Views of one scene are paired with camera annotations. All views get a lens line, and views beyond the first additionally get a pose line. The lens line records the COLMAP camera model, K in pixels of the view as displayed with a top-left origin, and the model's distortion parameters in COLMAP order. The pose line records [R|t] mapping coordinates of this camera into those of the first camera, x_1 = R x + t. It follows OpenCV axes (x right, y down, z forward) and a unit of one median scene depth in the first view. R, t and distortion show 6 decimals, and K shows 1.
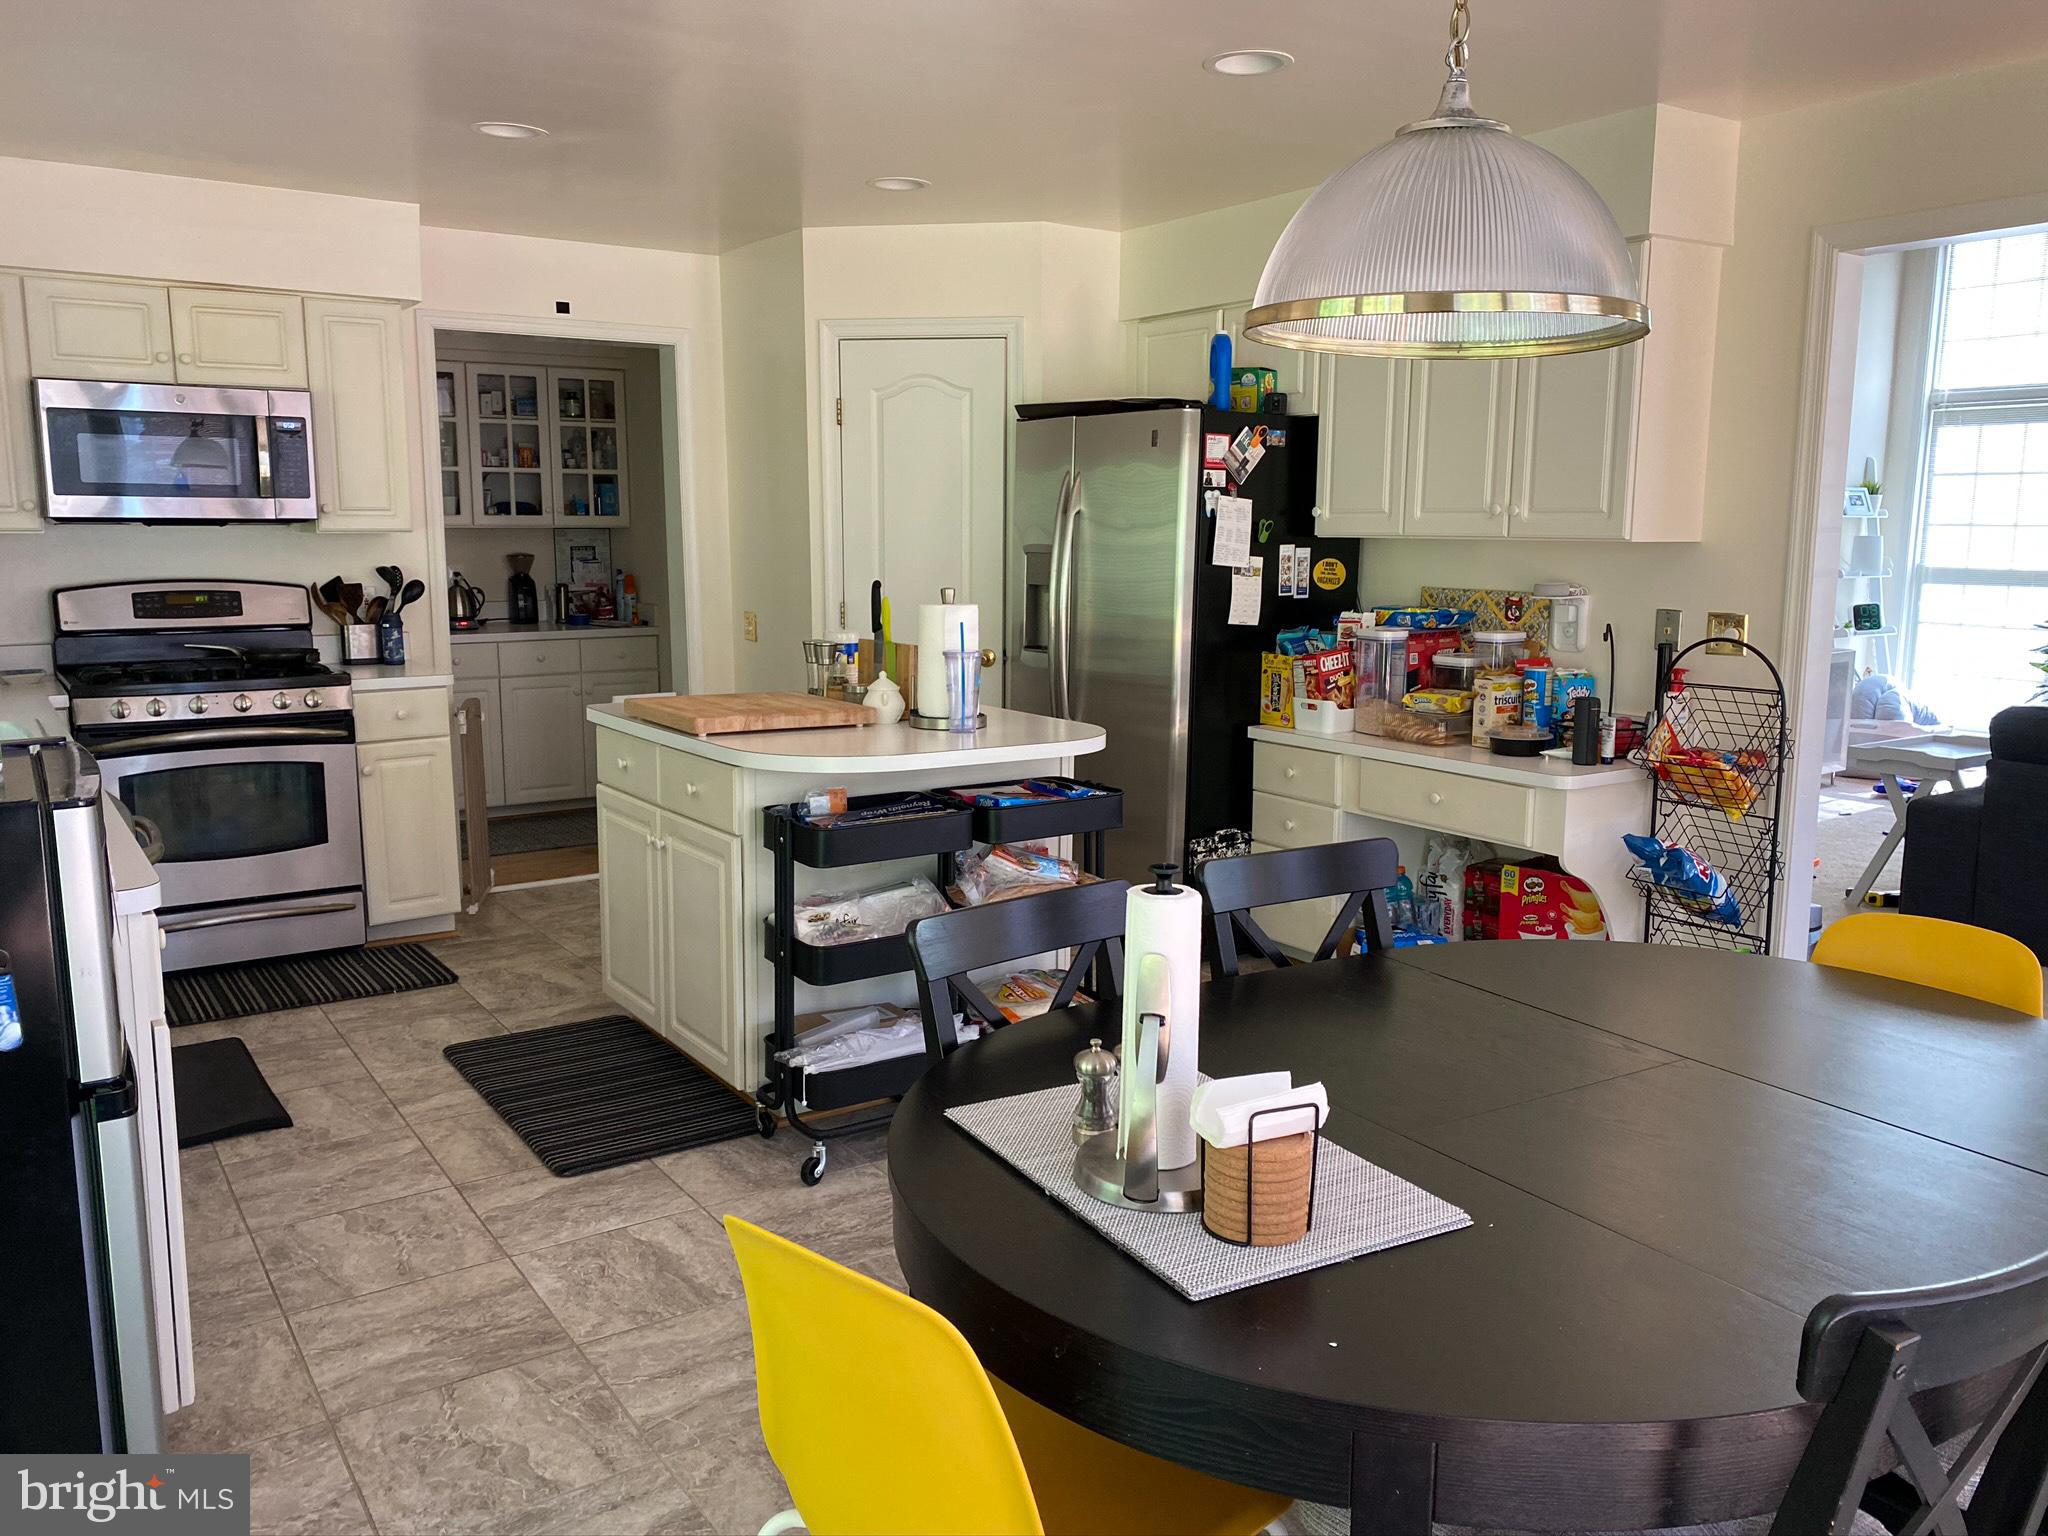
lens RADIAL K [[1560.5, 0, 1022.3], [0, 1560.5, 760.7], [0, 0, 1]] dist [0.040883, -0.047358]
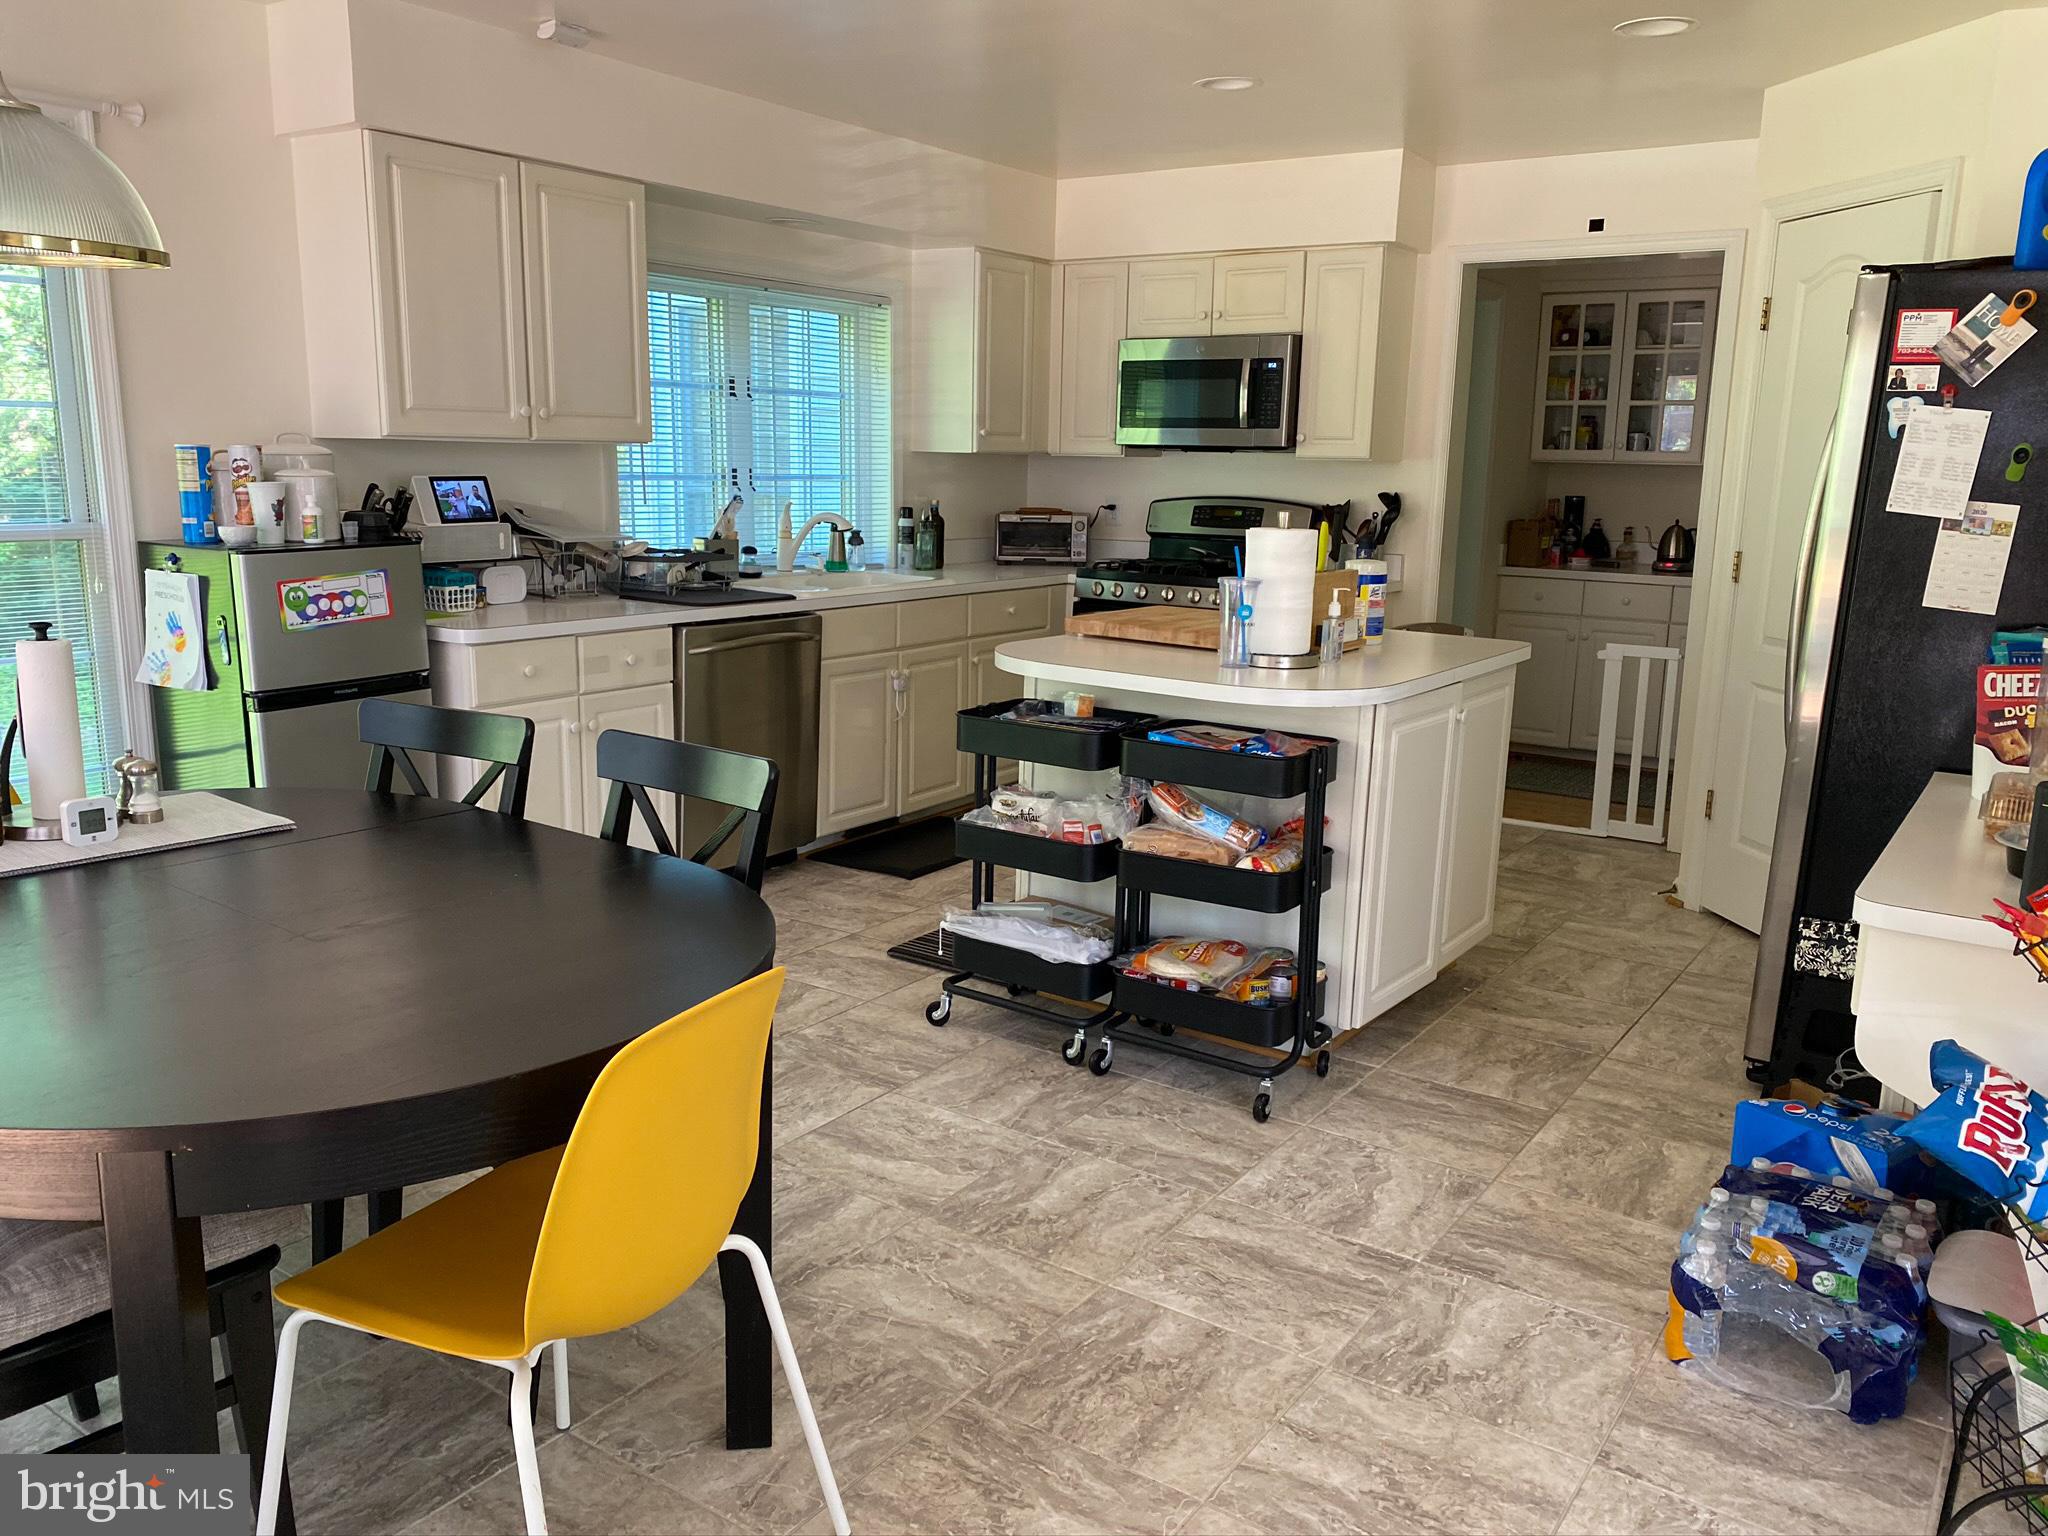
lens RADIAL K [[1560.5, 0, 1021.5], [0, 1560.5, 779.9], [0, 0, 1]] dist [0.040883, -0.047358]
pose [[0.358116, 0.195648, -0.912948, 0.615850], [-0.163503, 0.975831, 0.144988, -0.052267], [0.919250, 0.097347, 0.381450, 0.426115]]
